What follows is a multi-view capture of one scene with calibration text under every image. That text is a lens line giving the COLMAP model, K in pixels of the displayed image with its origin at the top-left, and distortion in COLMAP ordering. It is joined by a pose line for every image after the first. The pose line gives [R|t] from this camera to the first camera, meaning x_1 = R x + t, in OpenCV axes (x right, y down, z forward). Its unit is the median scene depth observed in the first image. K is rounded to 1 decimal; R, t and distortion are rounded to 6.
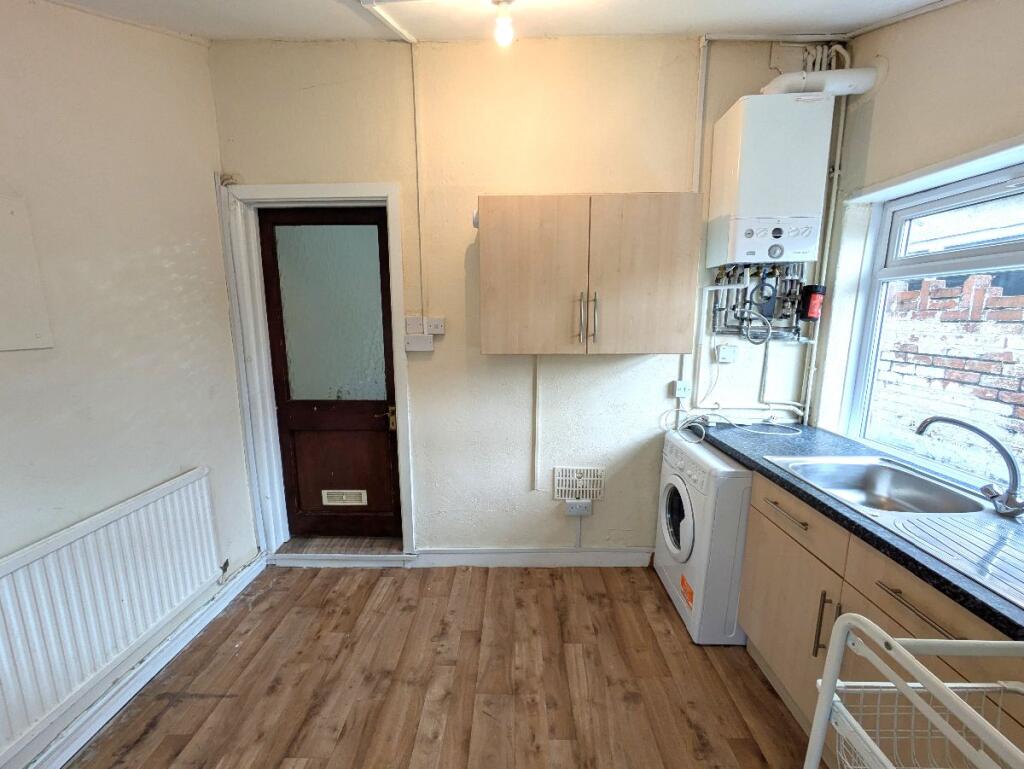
lens RADIAL K [[405.0, 0, 511.2], [0, 405.0, 382.1], [0, 0, 1]] dist [-0.000248, 0.000674]
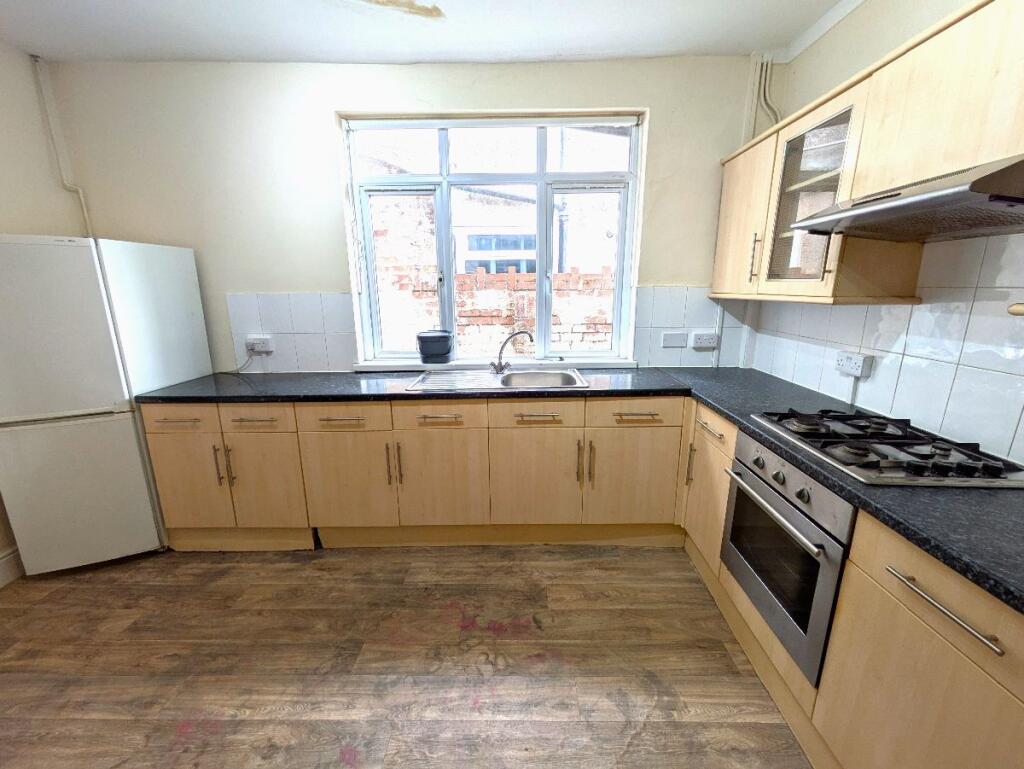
lens RADIAL K [[412.4, 0, 510.7], [0, 412.4, 382.6], [0, 0, 1]] dist [0.000353, 0.000701]
pose [[-0.003494, -0.226143, 0.974088, -0.459879], [0.171321, 0.959556, 0.223384, -0.362305], [-0.985209, 0.167662, 0.035391, 1.975327]]
